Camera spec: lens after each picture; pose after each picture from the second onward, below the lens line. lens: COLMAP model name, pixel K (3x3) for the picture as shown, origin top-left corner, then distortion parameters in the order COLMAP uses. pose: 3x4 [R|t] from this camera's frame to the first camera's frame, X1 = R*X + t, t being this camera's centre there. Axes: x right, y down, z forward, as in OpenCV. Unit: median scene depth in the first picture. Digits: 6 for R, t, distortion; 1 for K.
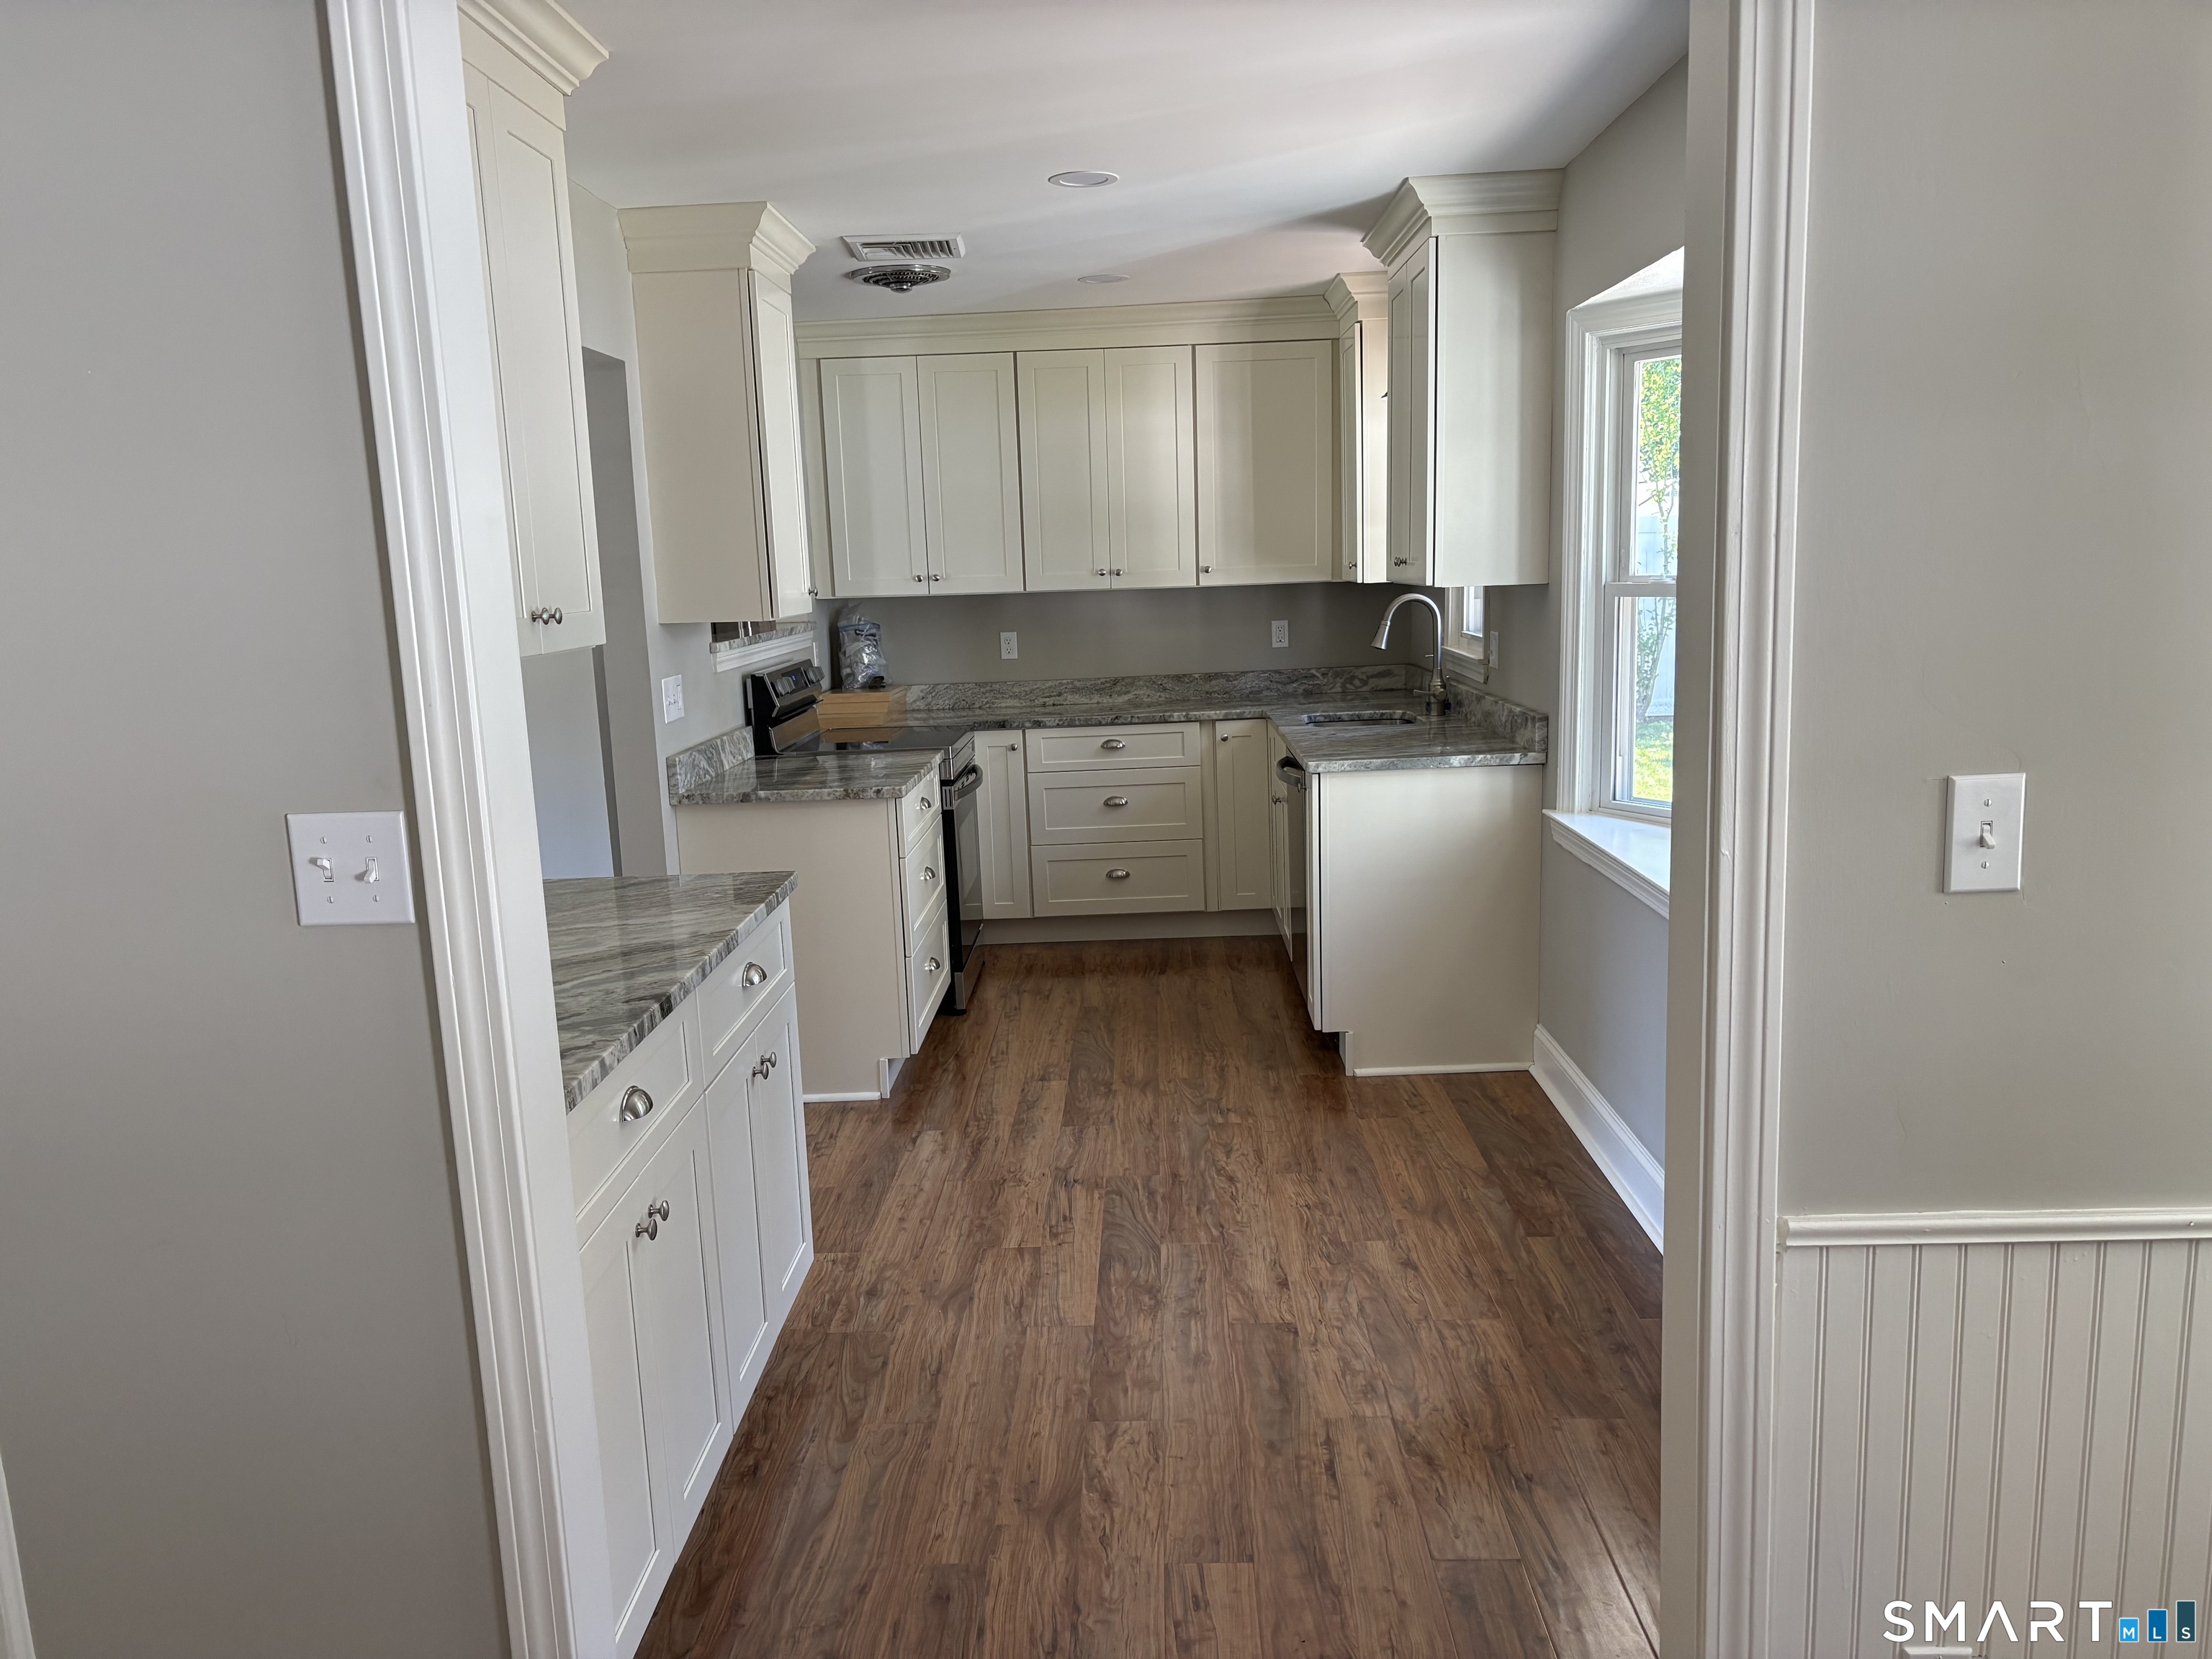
lens RADIAL K [[1685.9, 0, 1106.0], [0, 1685.9, 829.5], [0, 0, 1]] dist [0.176290, -0.003835]
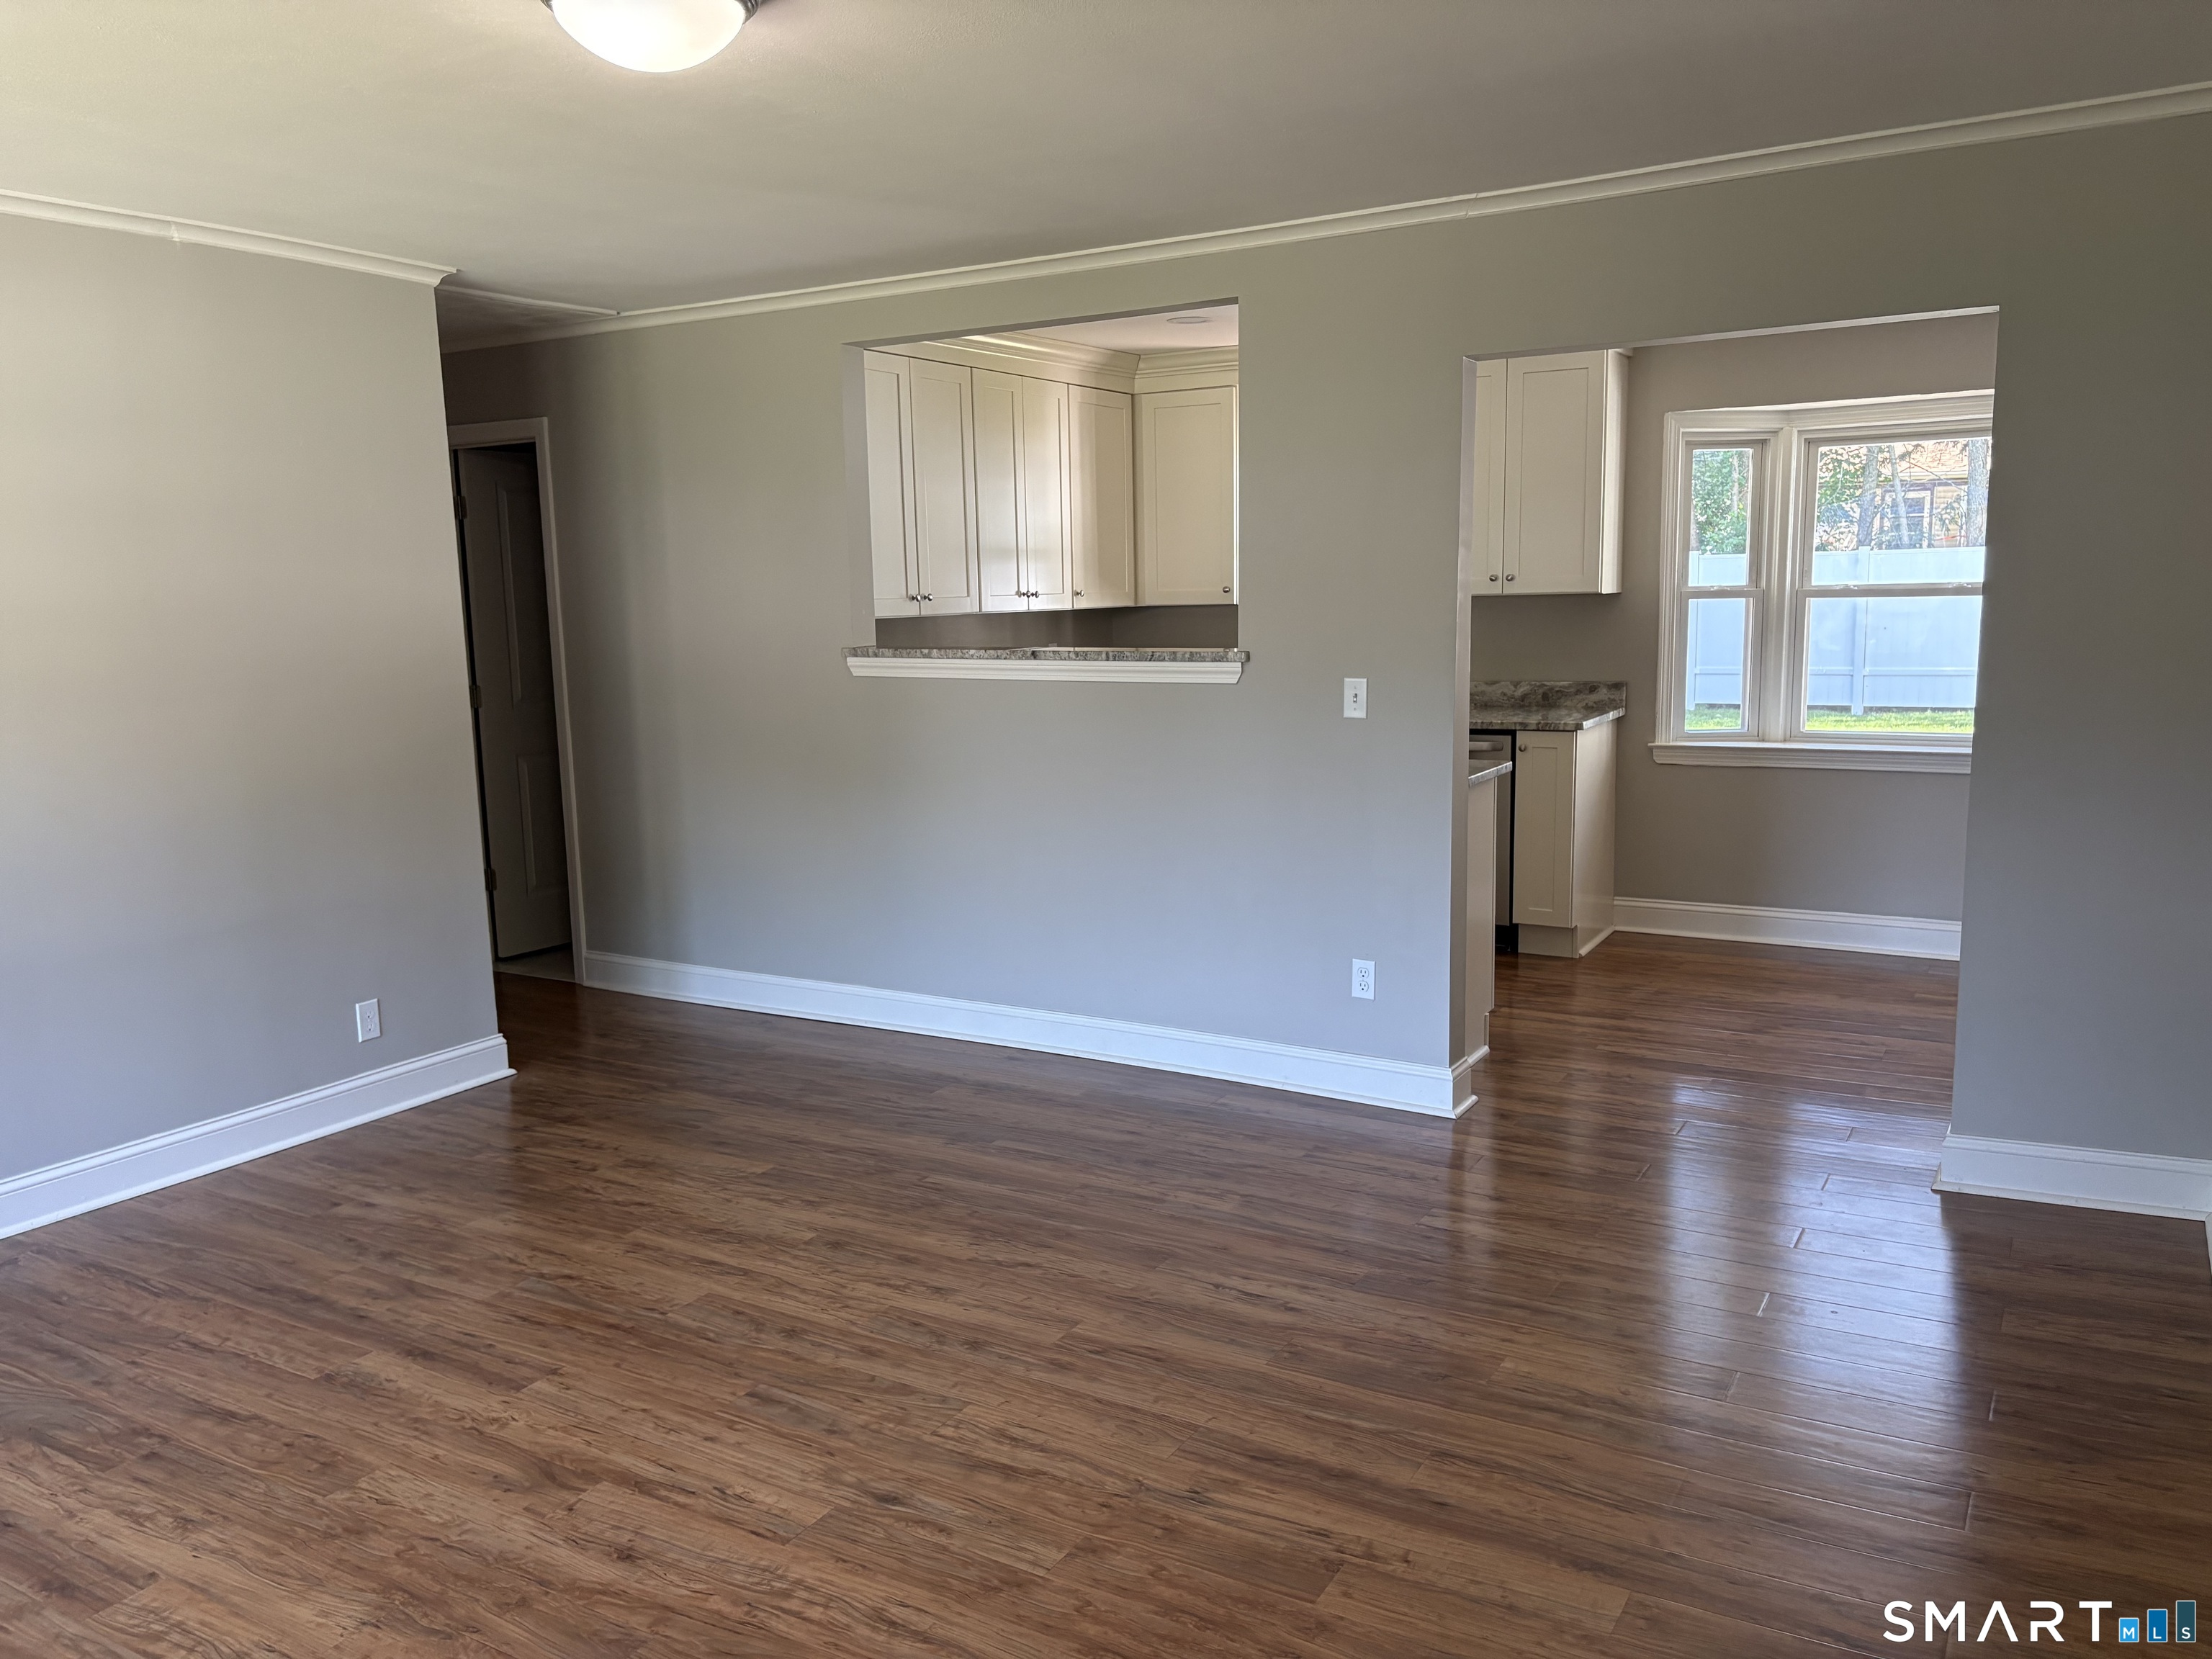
lens RADIAL K [[1670.2, 0, 1086.3], [0, 1670.2, 854.6], [0, 0, 1]] dist [0.159188, -0.451948]
pose [[0.501132, -0.118146, 0.857268, -0.958611], [0.144843, 0.988113, 0.051508, -0.047518], [-0.853163, 0.098357, 0.512288, 0.511880]]
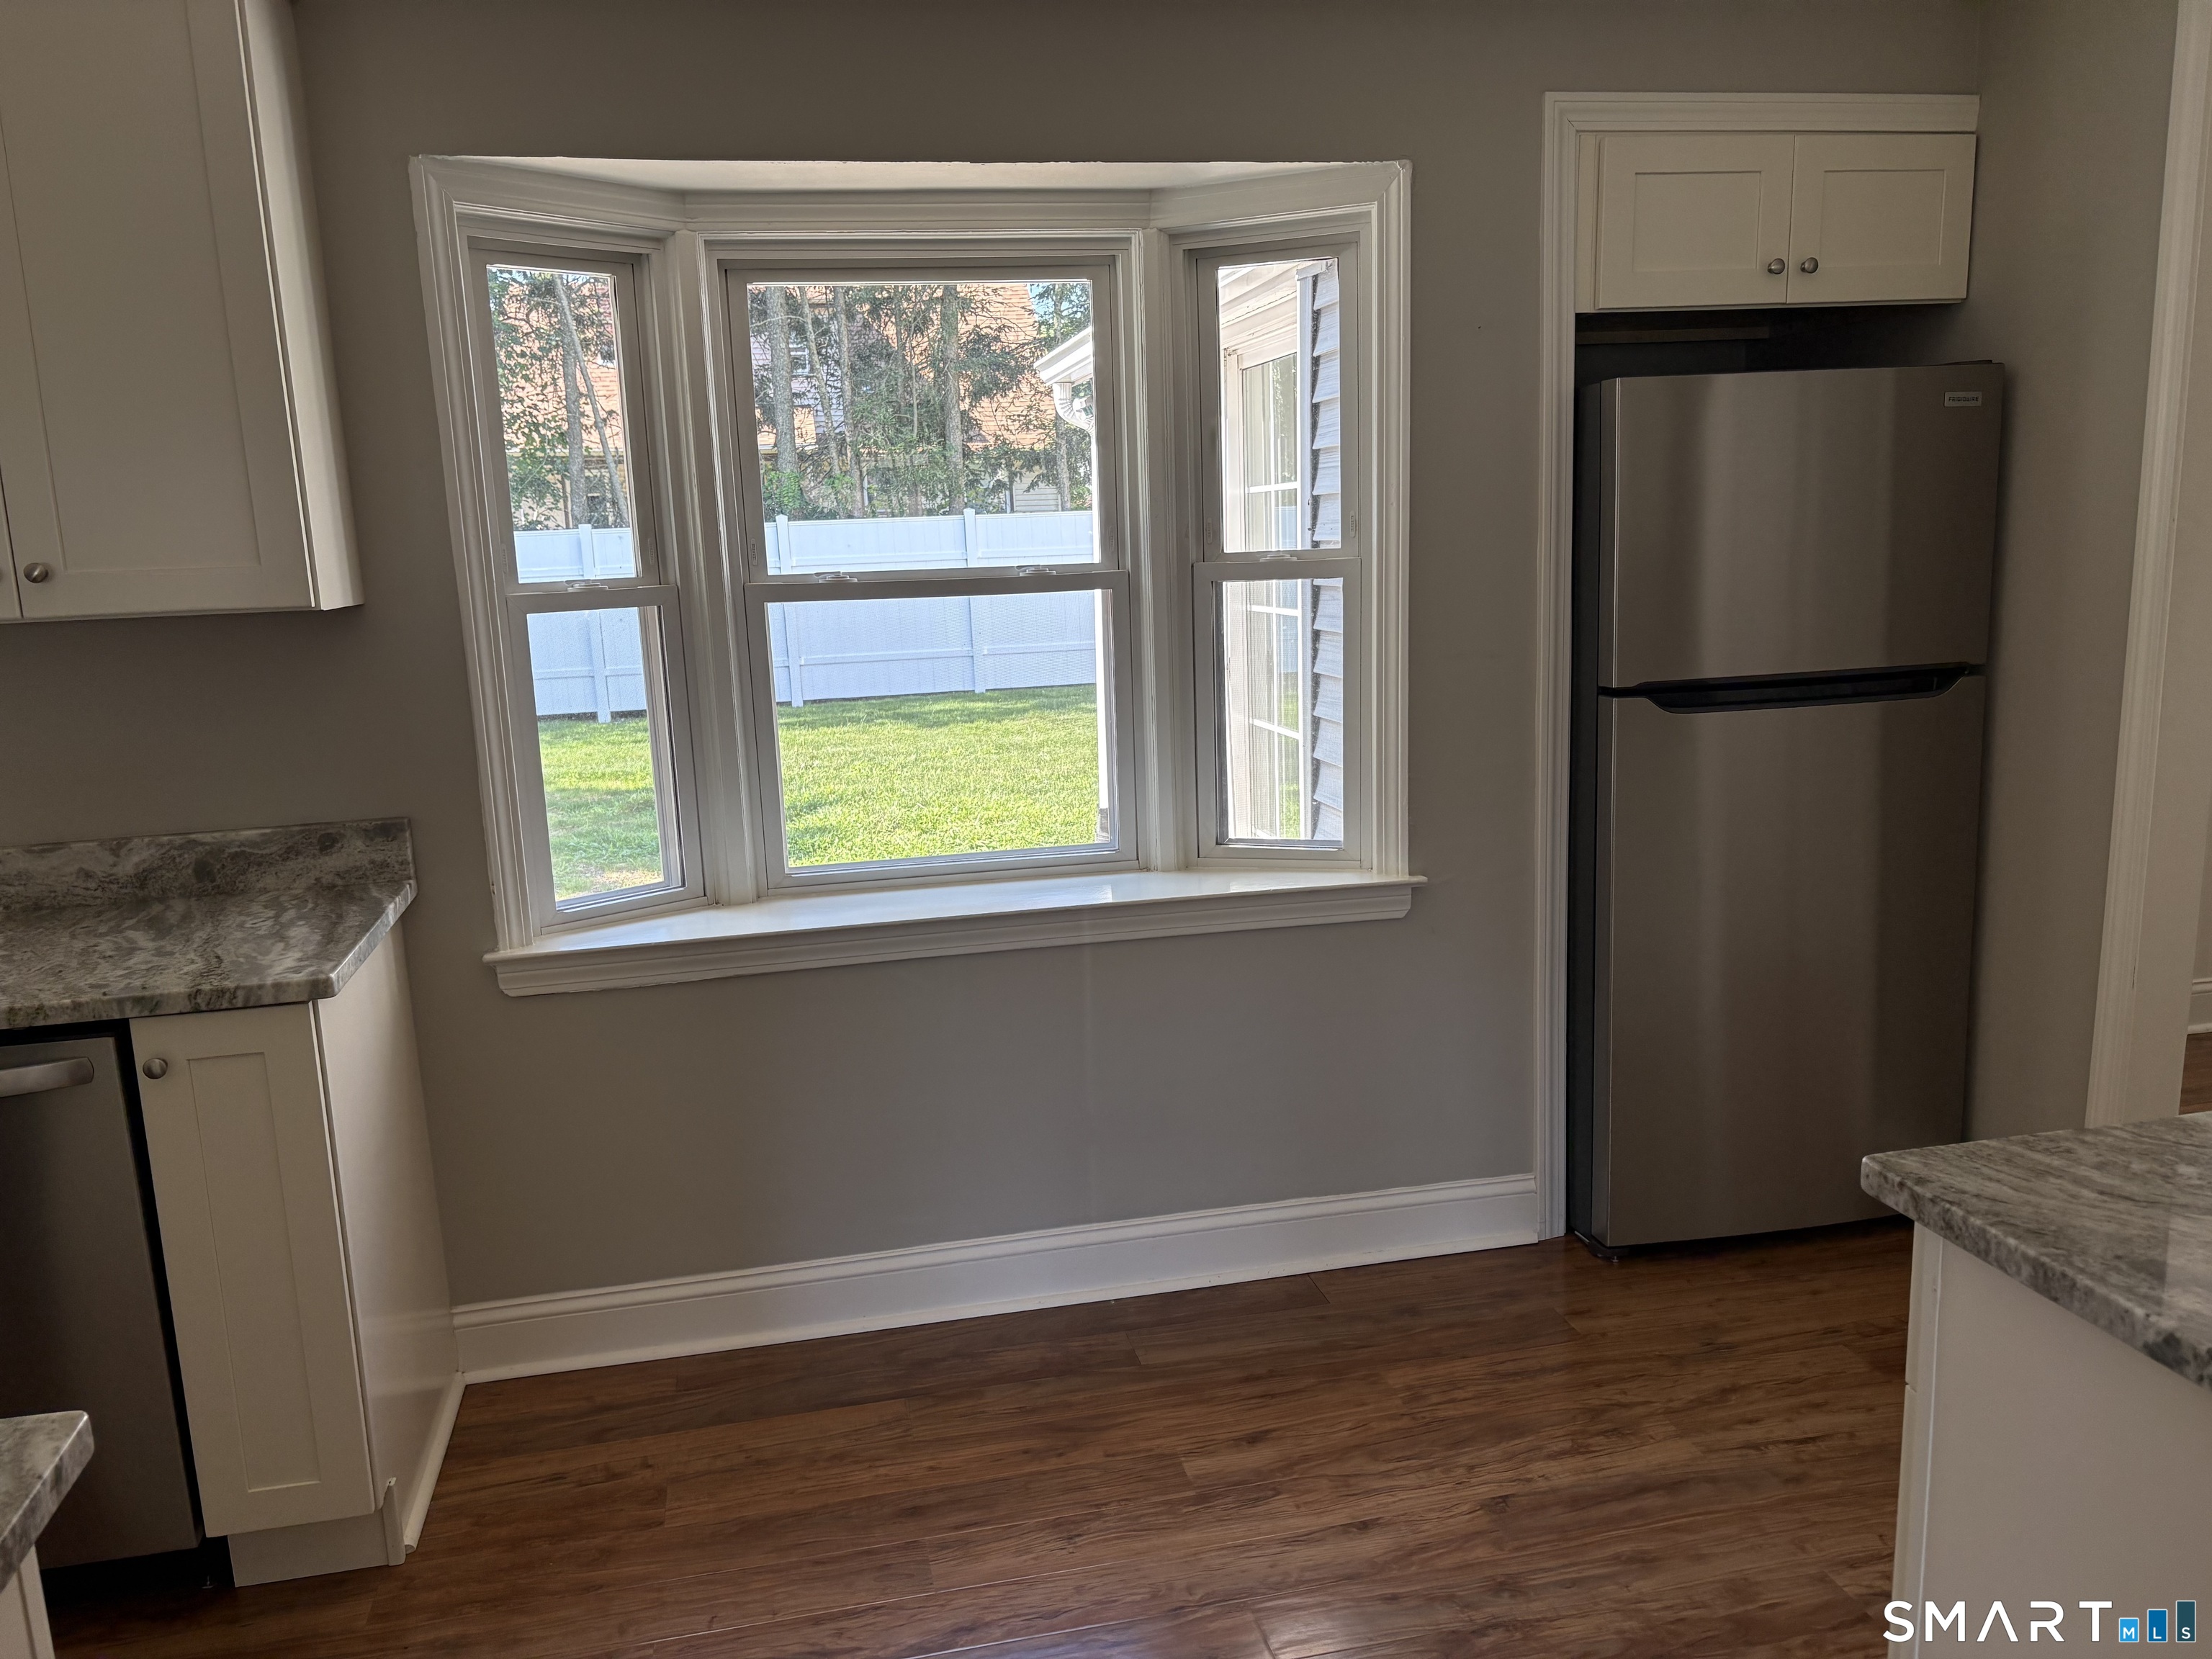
lens RADIAL K [[1673.9, 0, 1102.9], [0, 1673.9, 841.7], [0, 0, 1]] dist [0.058463, -0.069242]
pose [[-0.227829, -0.139718, 0.963625, -0.294445], [0.202440, 0.961229, 0.187233, -0.093207], [-0.952424, 0.237733, -0.190711, 0.678317]]
